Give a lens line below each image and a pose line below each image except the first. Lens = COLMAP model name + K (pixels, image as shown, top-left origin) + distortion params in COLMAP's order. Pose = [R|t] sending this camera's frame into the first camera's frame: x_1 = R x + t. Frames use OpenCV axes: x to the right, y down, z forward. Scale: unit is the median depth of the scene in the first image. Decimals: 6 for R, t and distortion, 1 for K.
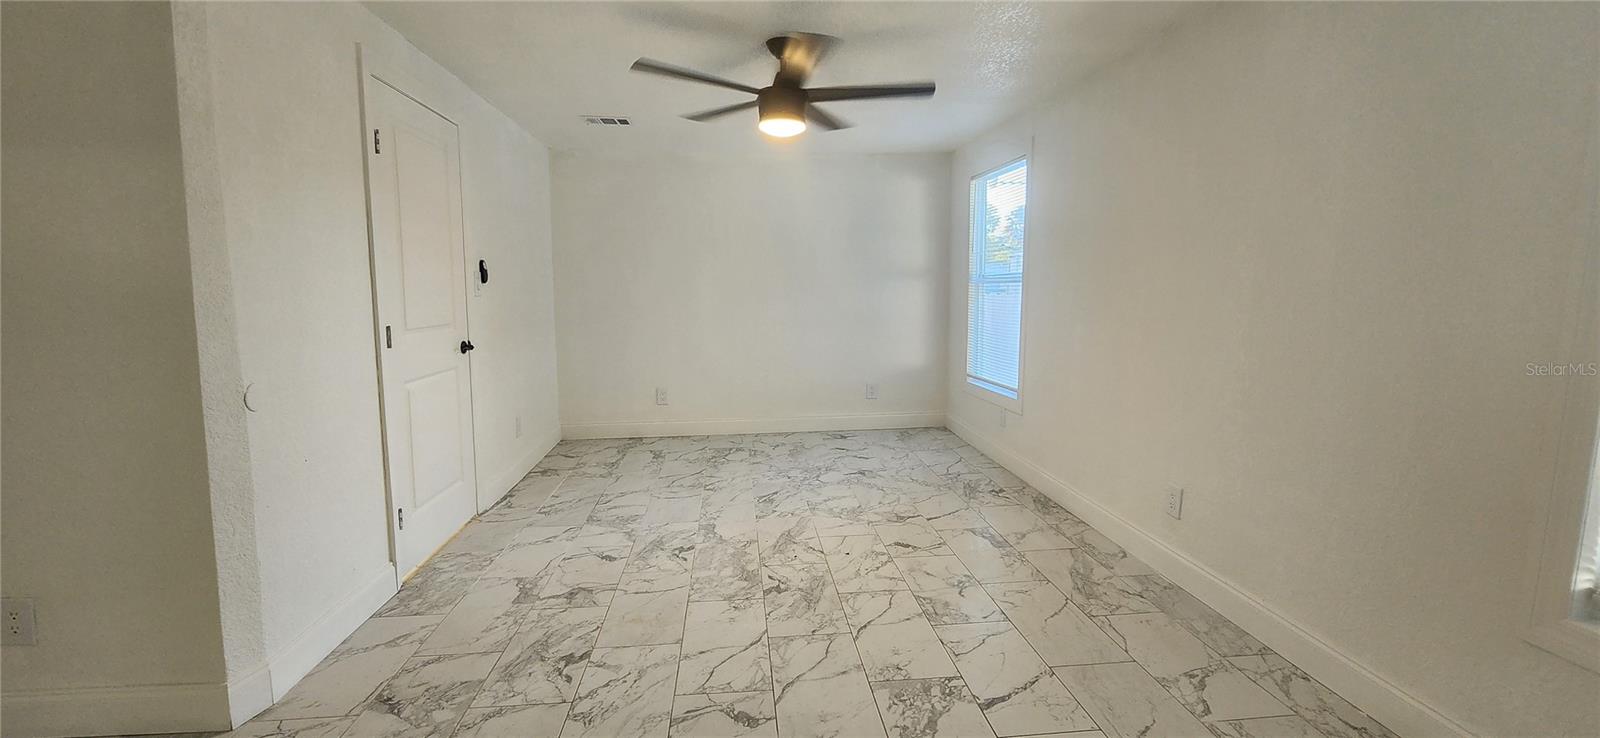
lens RADIAL K [[642.7, 0, 798.7], [0, 642.7, 370.9], [0, 0, 1]] dist [-0.004487, -0.000210]
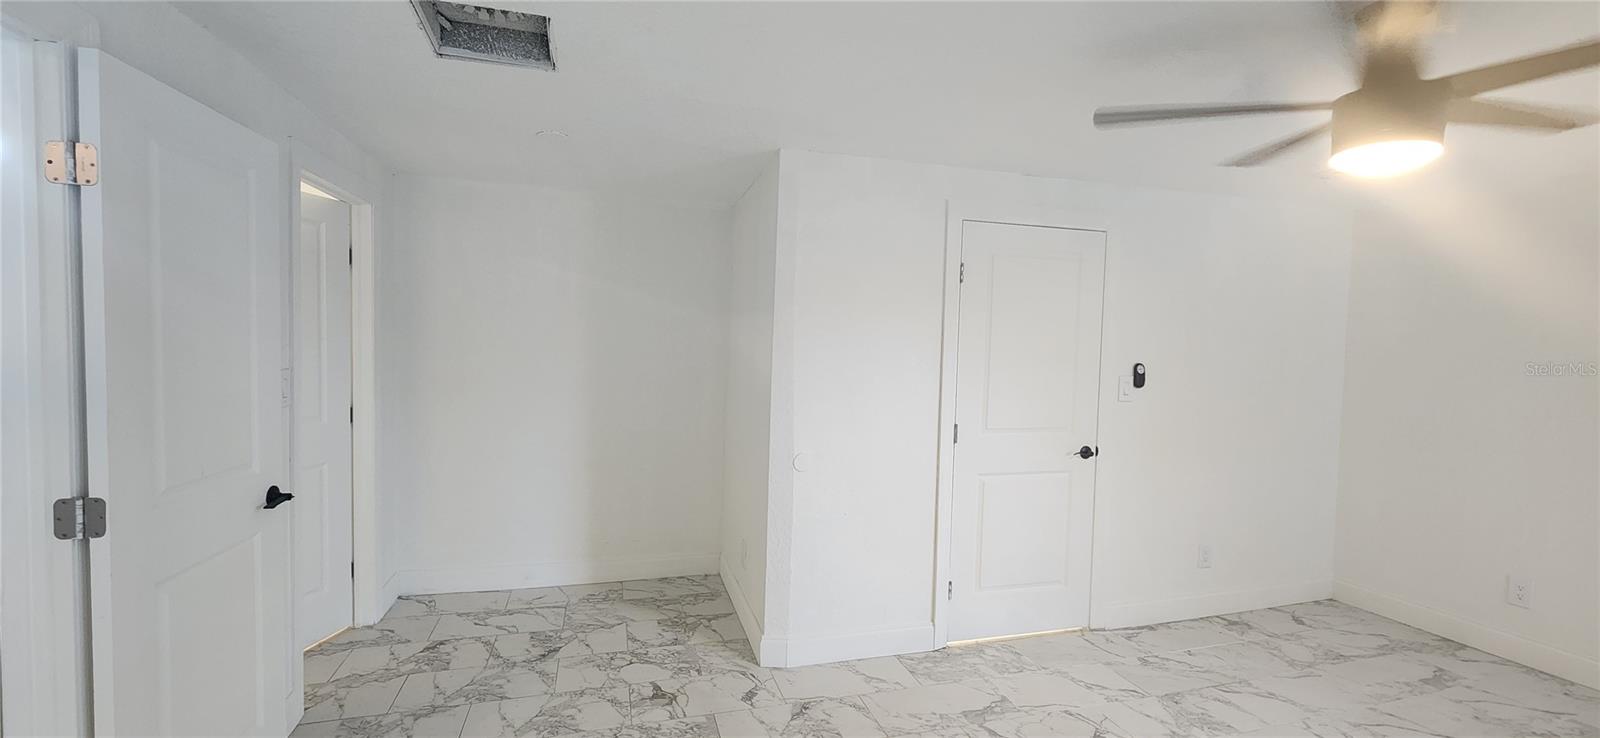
lens RADIAL K [[642.7, 0, 799.7], [0, 642.7, 366.7], [0, 0, 1]] dist [-0.004487, -0.000210]
pose [[0.179479, 0.031710, -0.983251, 0.420119], [-0.149343, 0.988775, 0.004628, -0.121816], [0.972360, 0.146011, 0.182200, 0.432835]]
